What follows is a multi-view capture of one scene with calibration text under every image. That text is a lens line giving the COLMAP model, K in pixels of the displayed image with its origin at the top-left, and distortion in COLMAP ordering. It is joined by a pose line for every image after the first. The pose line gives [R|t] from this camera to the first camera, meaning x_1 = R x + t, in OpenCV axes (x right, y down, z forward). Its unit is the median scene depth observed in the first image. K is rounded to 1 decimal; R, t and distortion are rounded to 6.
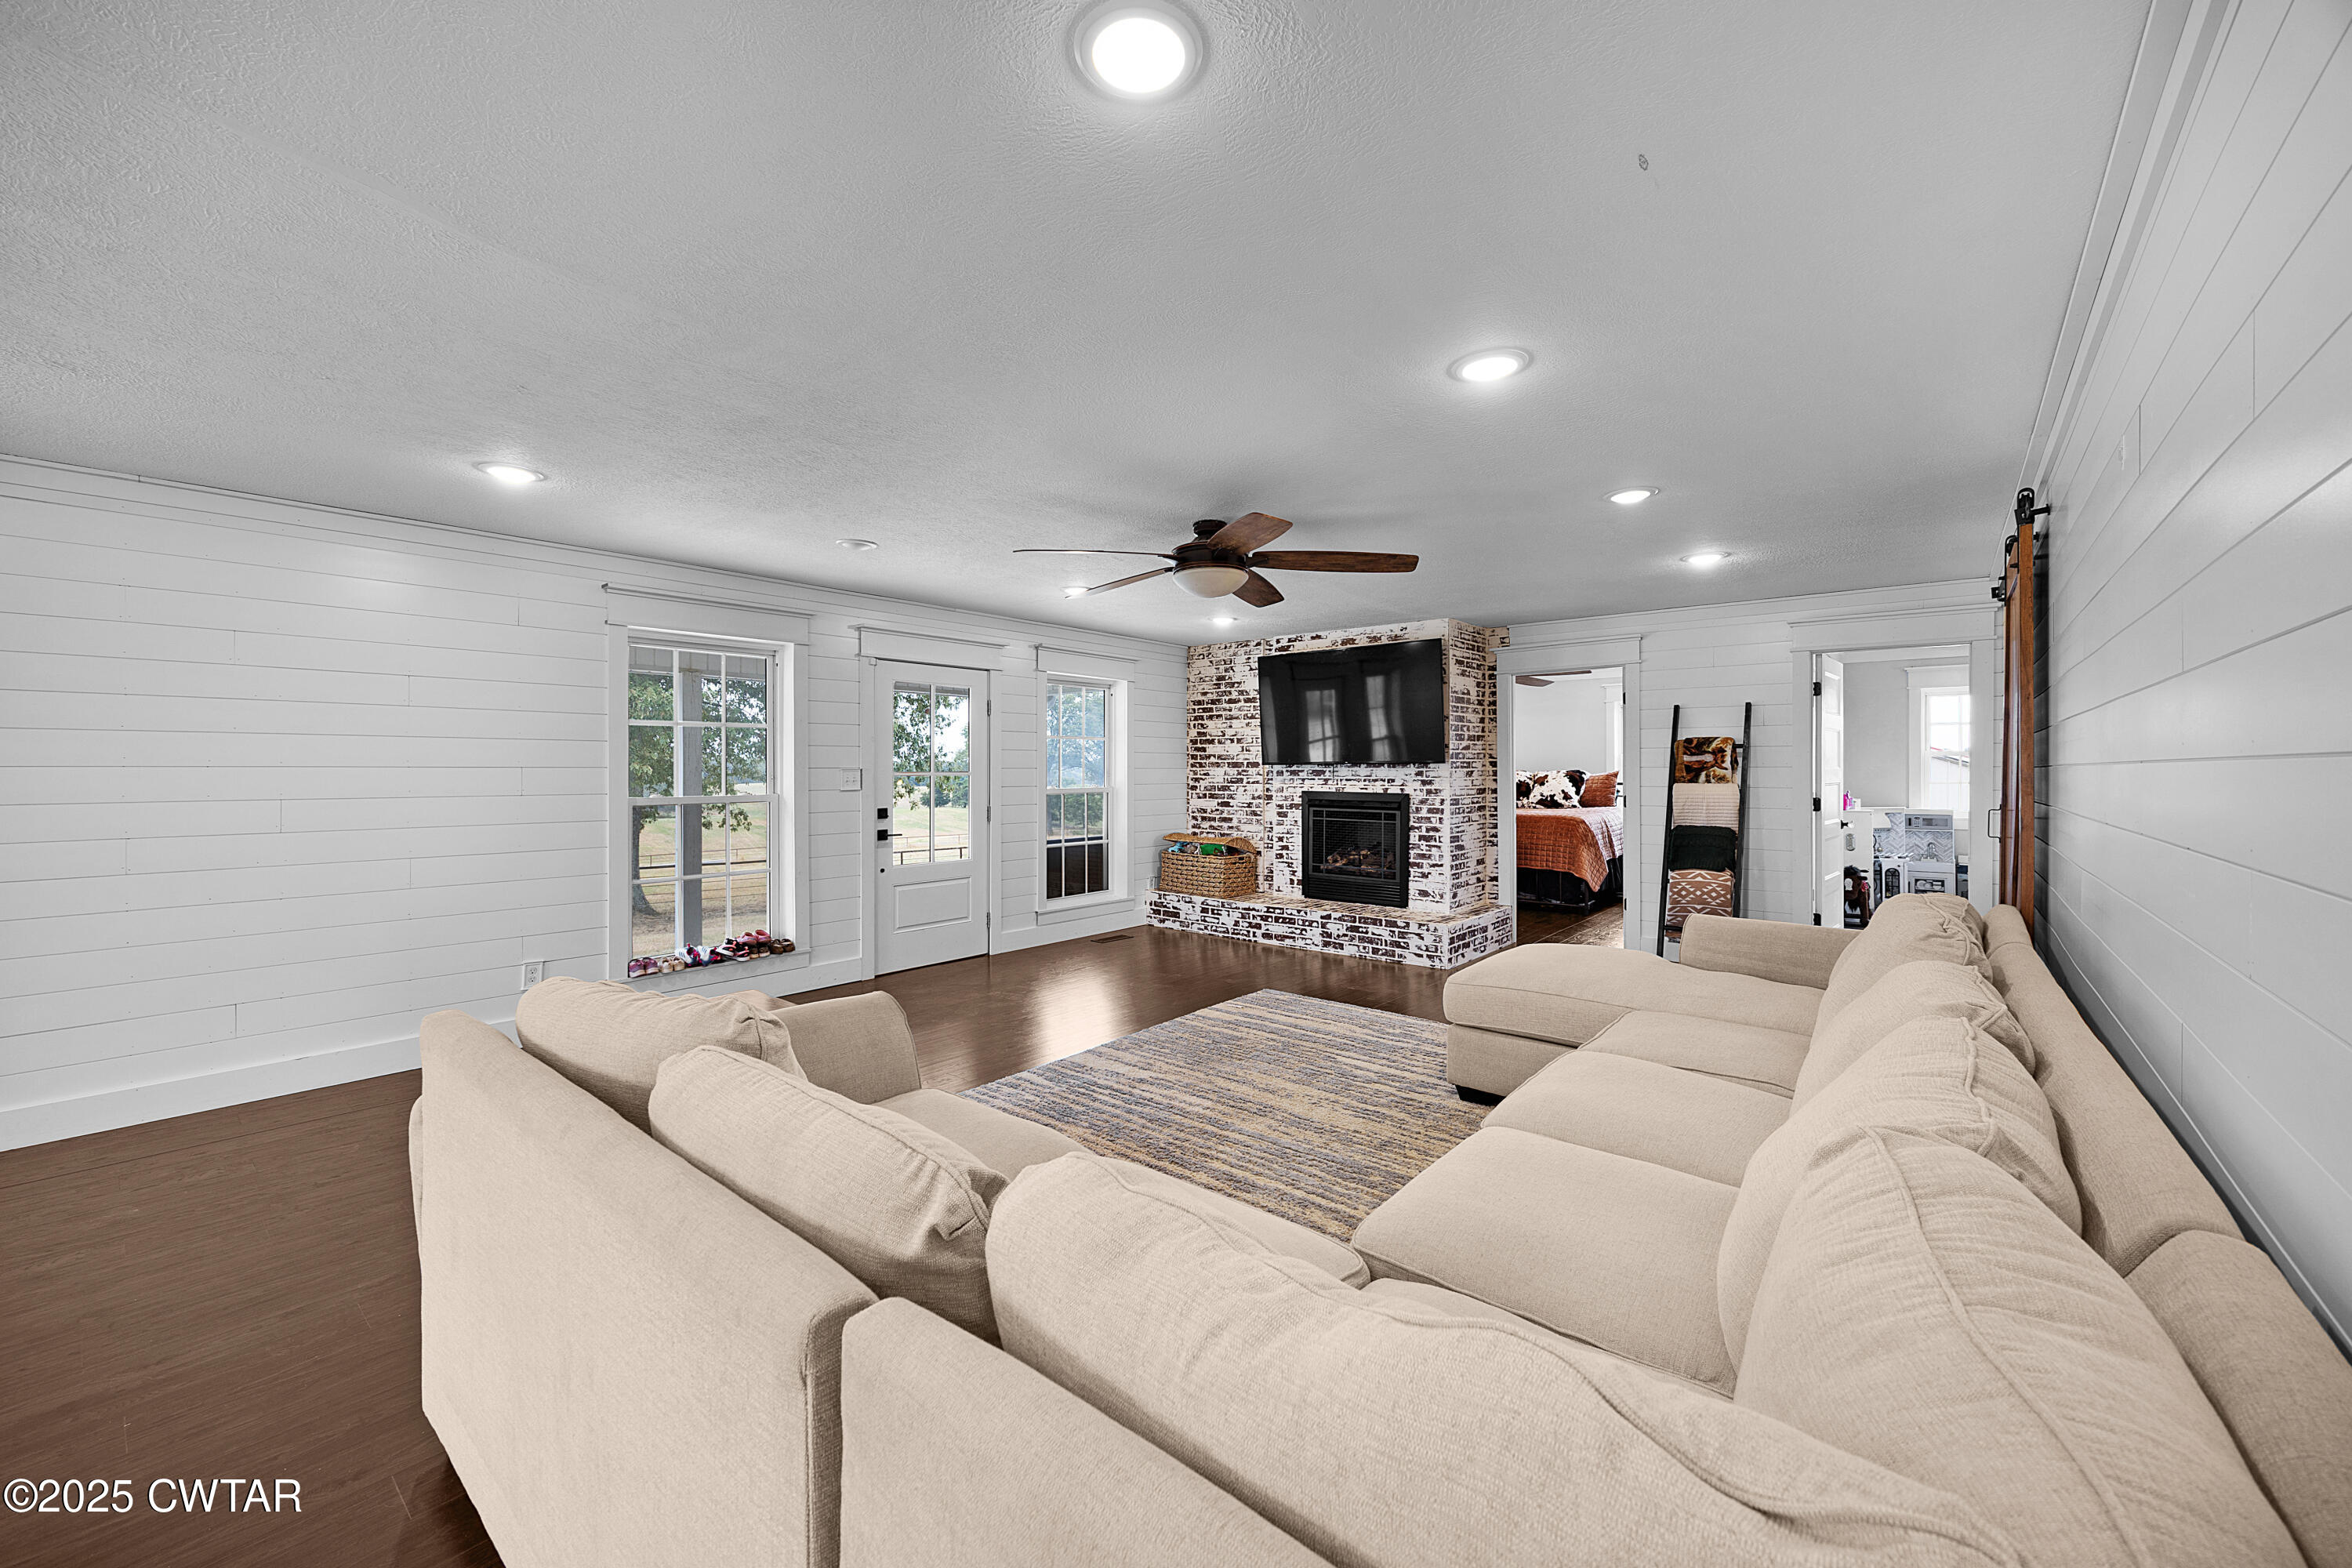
lens RADIAL K [[915.7, 0, 1177.6], [0, 915.7, 771.1], [0, 0, 1]] dist [-0.000617, 0.000085]
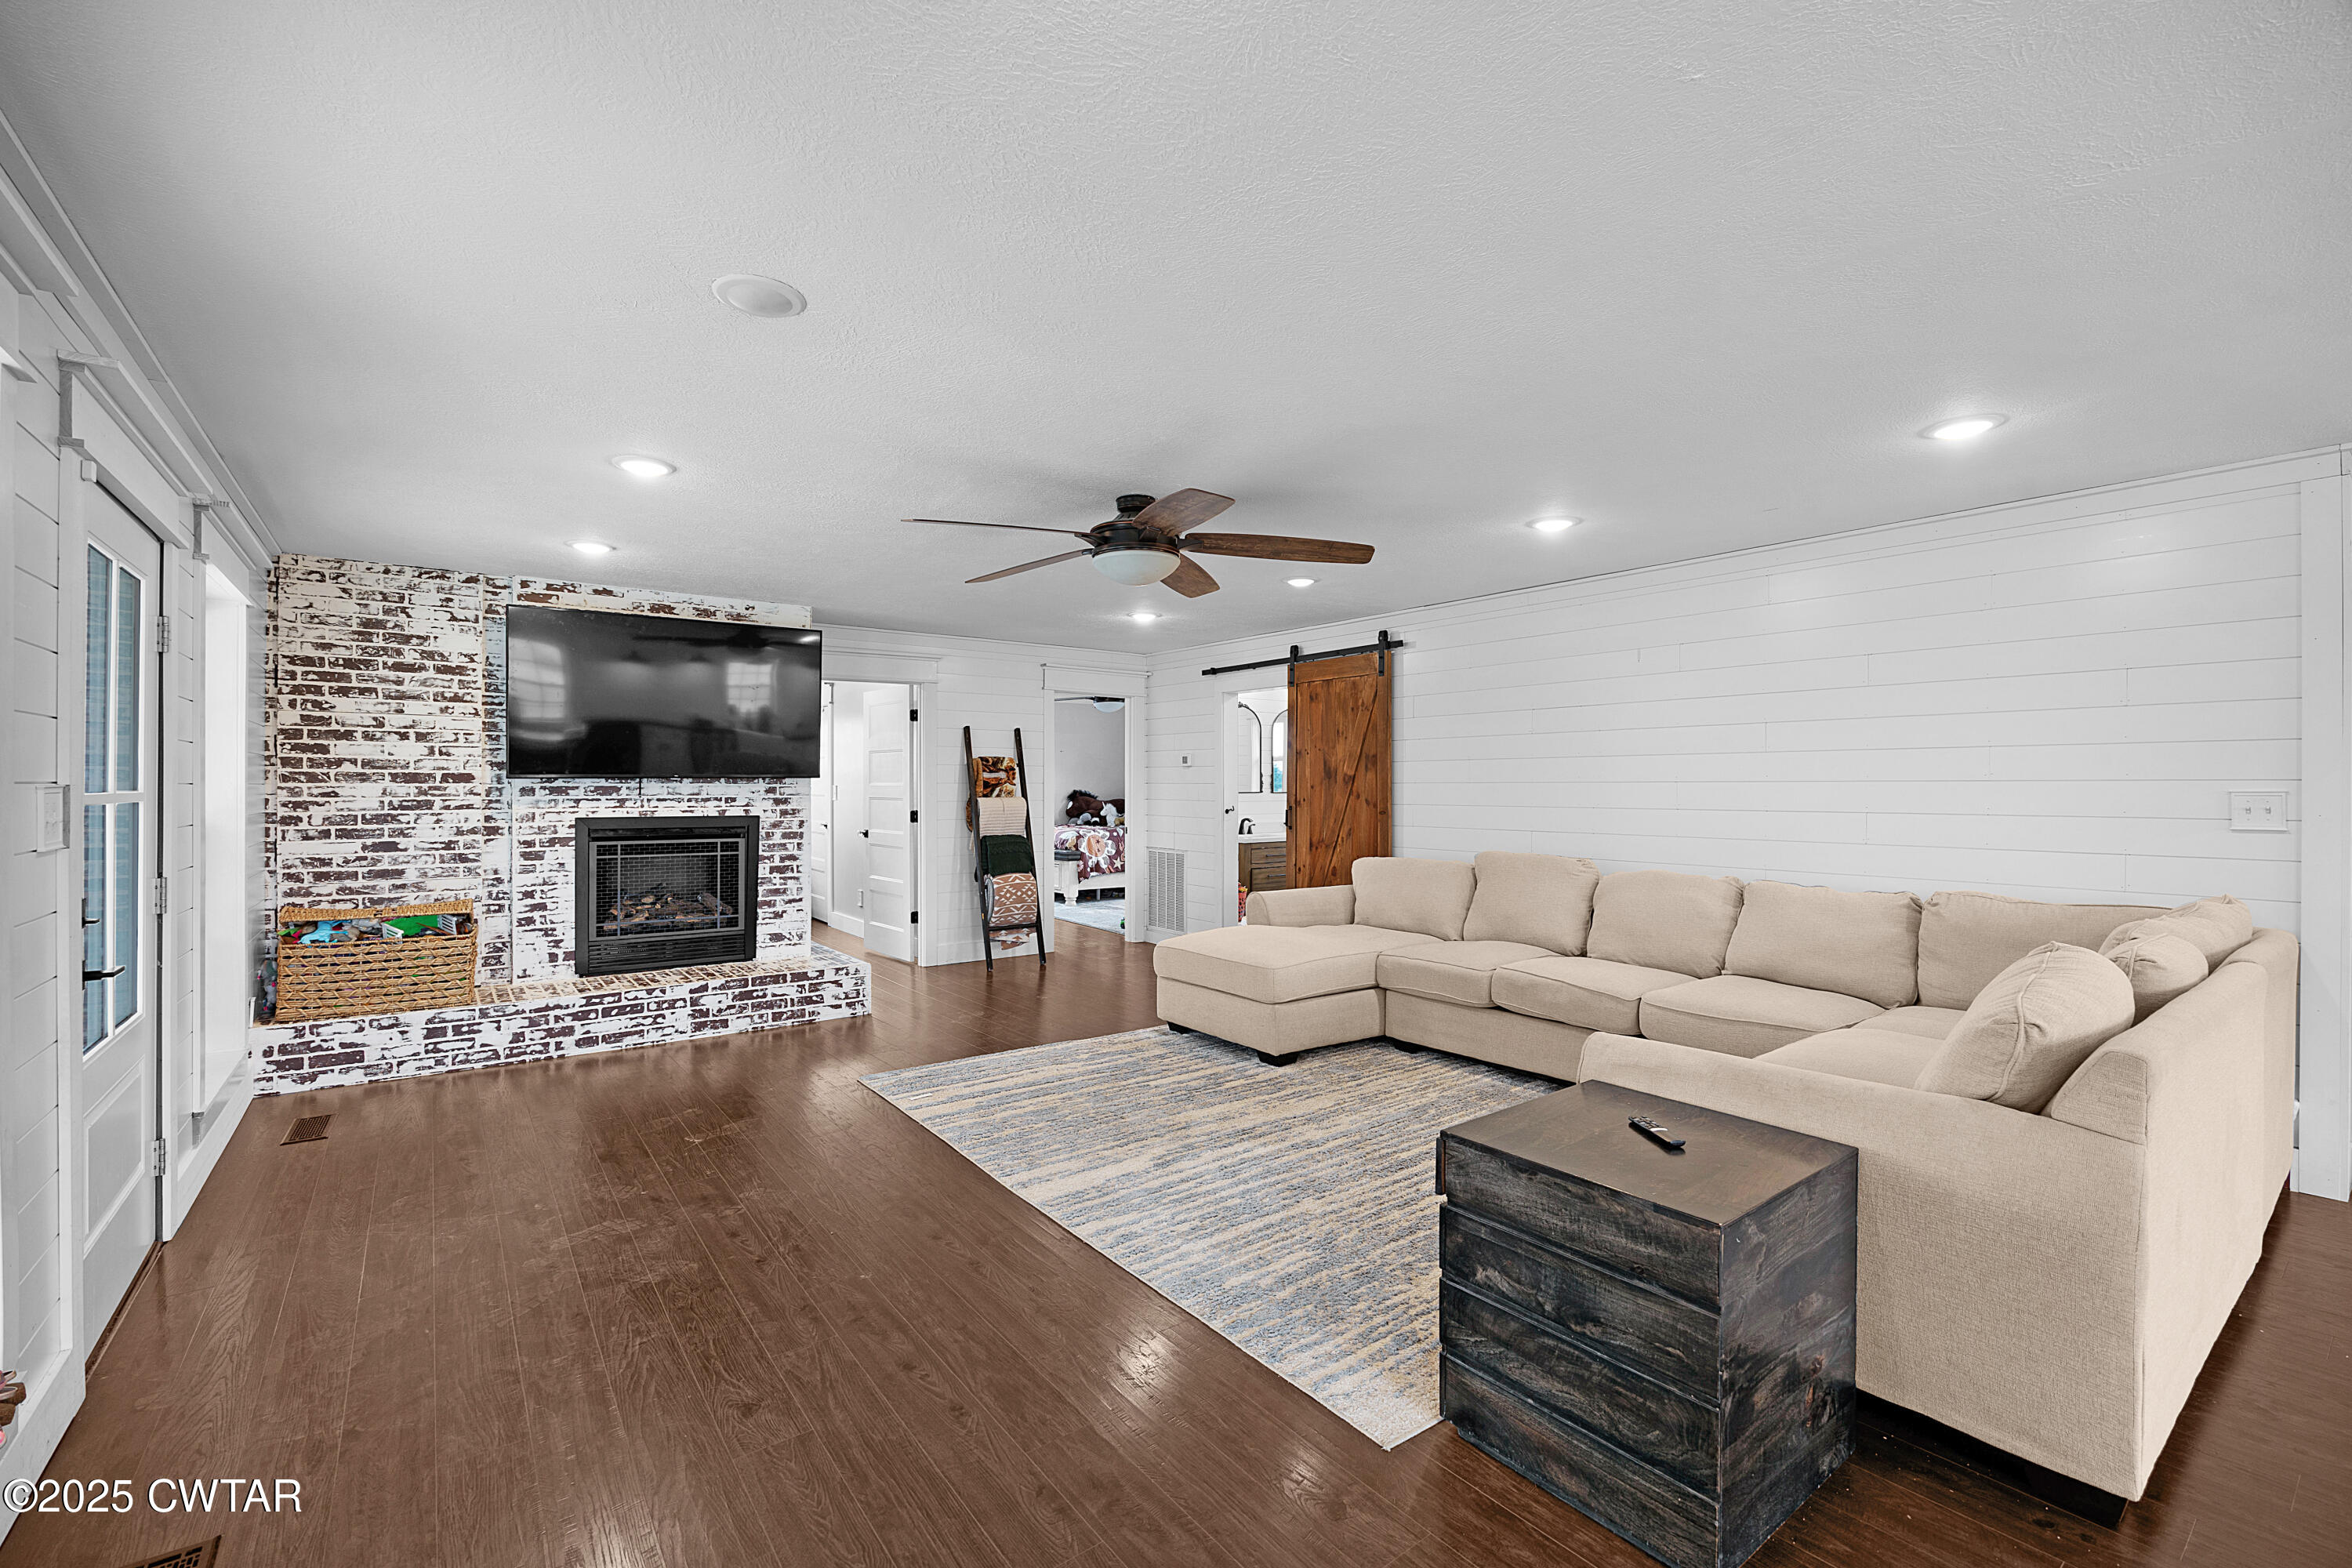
lens RADIAL K [[1002.4, 0, 1188.7], [0, 1002.4, 783.7], [0, 0, 1]] dist [-0.008219, -0.000188]
pose [[0.221923, 0.000749, 0.975064, -0.515246], [0.002188, 0.999997, -0.001266, -0.001353], [-0.975062, 0.002414, 0.221921, 0.440586]]
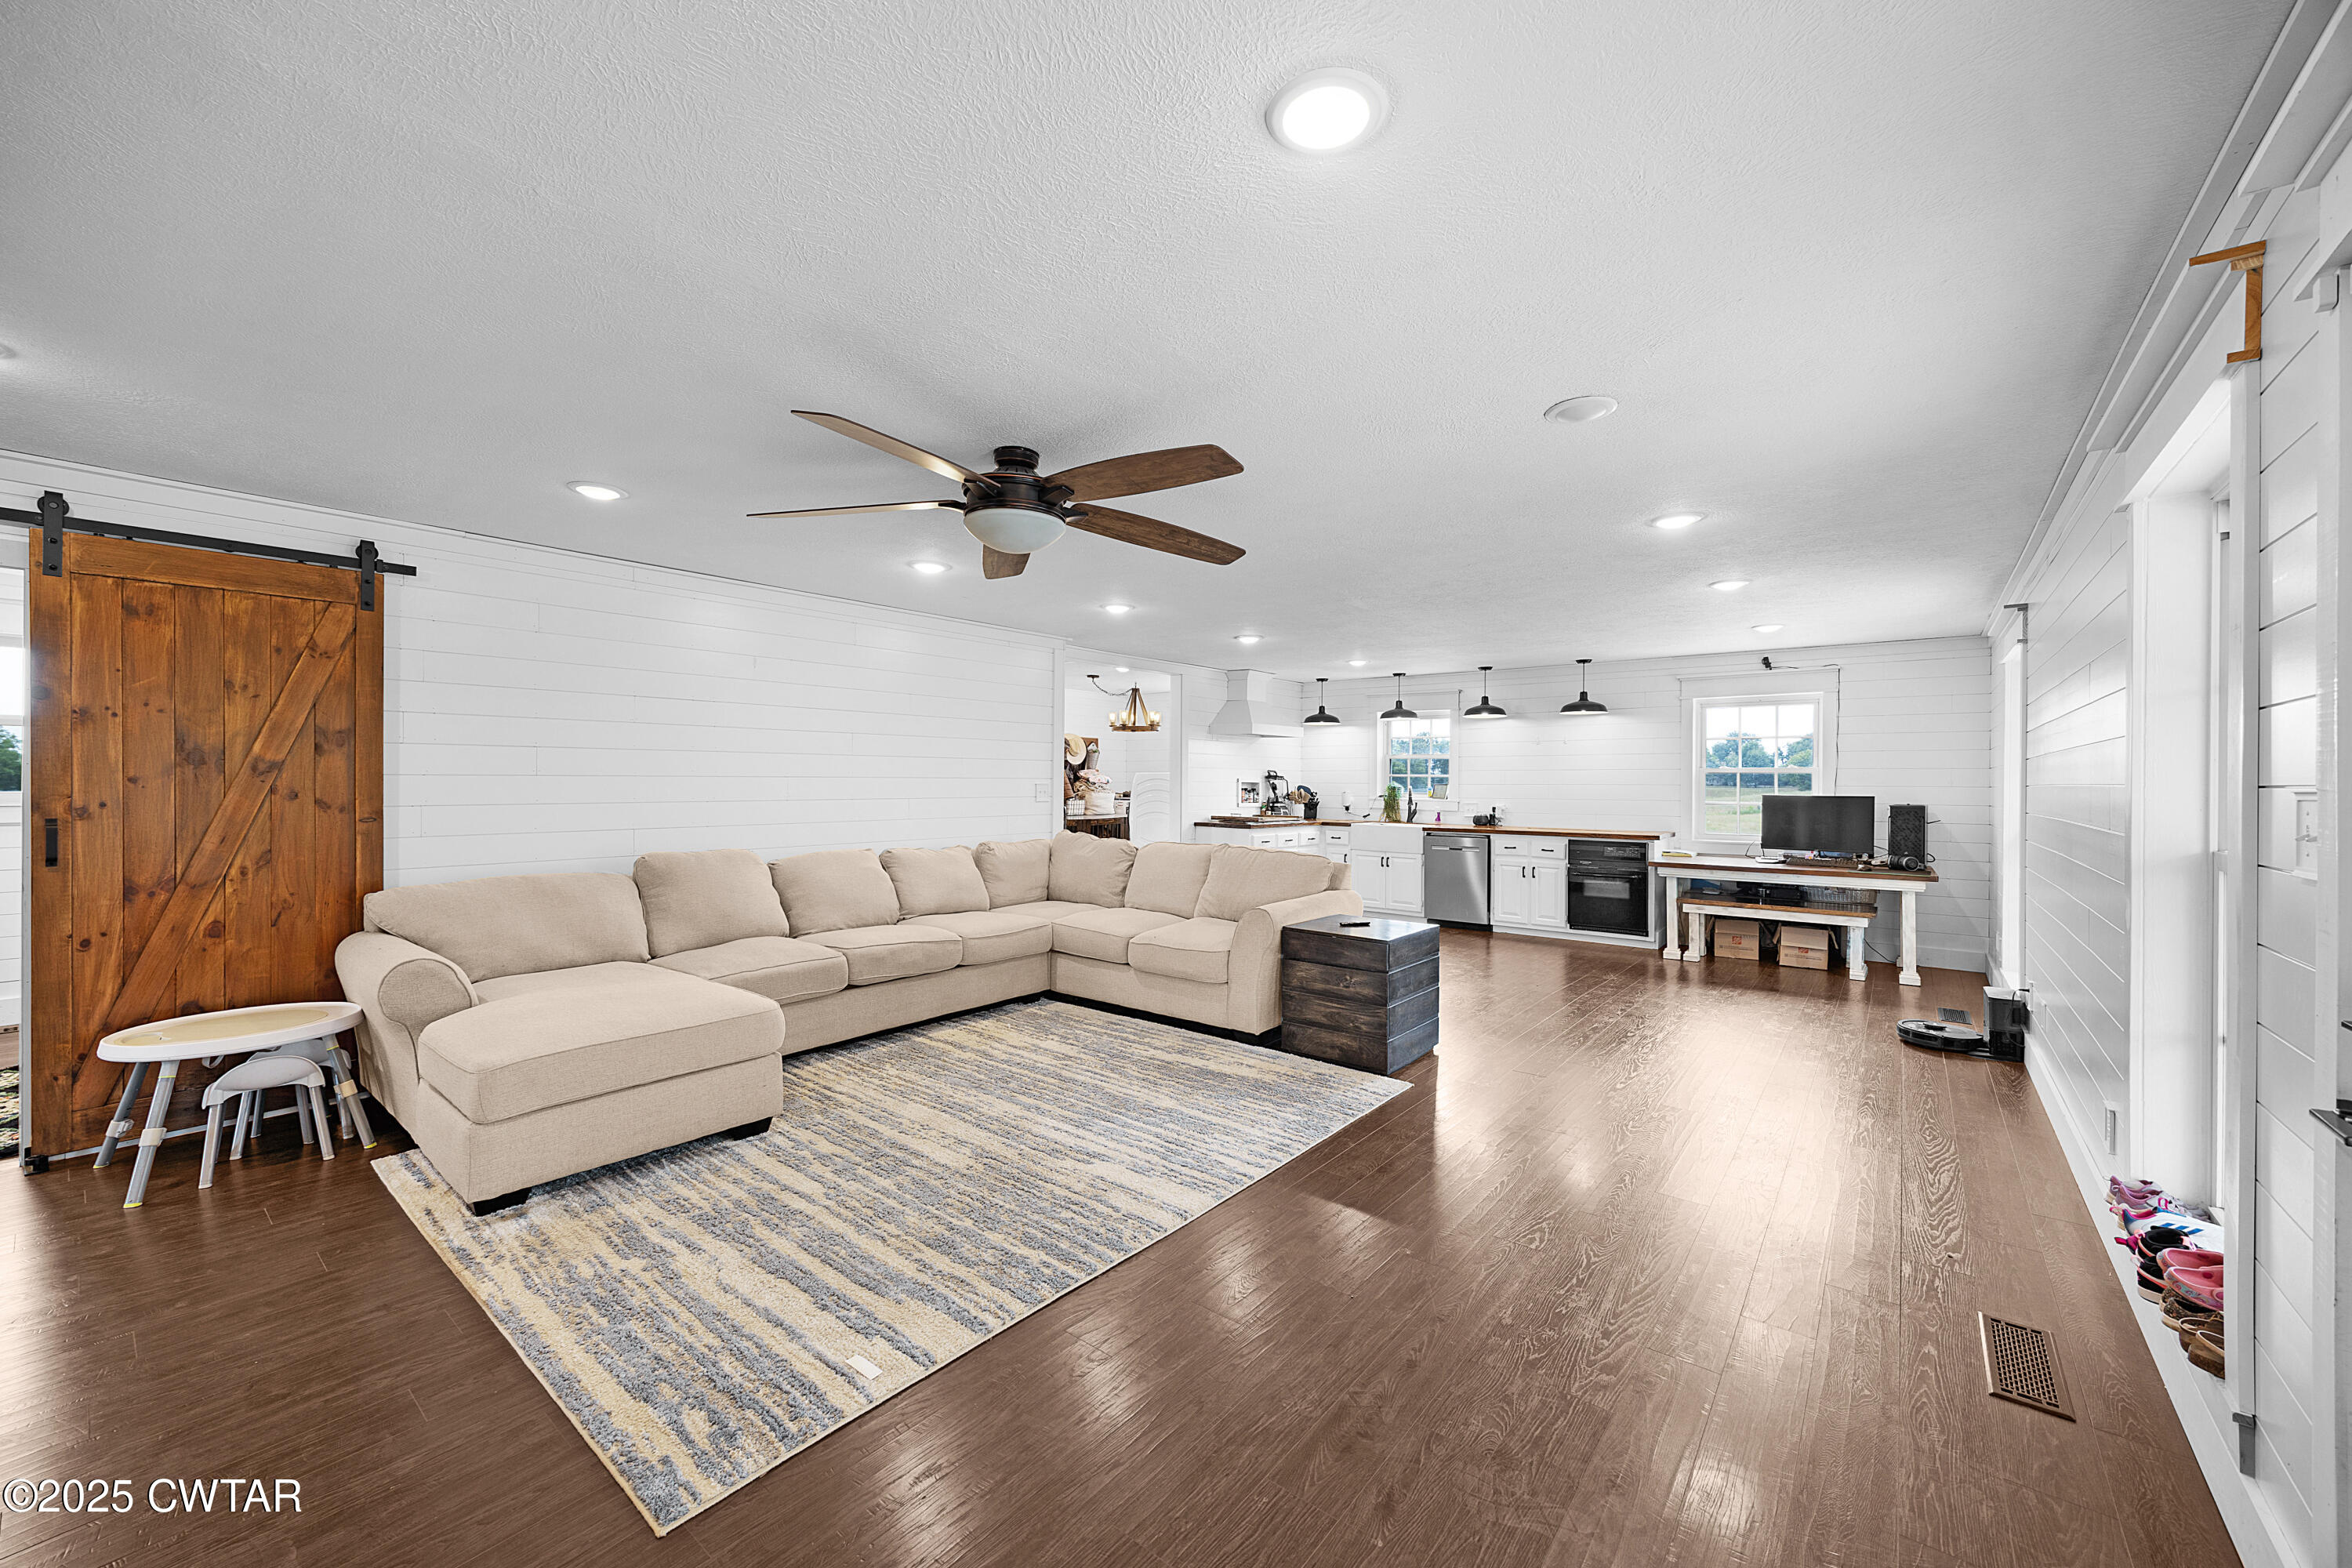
lens RADIAL K [[915.7, 0, 1179.4], [0, 915.7, 782.4], [0, 0, 1]] dist [-0.000617, 0.000085]
pose [[-0.999670, -0.003431, -0.025444, -0.047188], [-0.003494, 0.999991, 0.002427, -0.001144], [0.025435, 0.002515, -0.999673, 1.036159]]
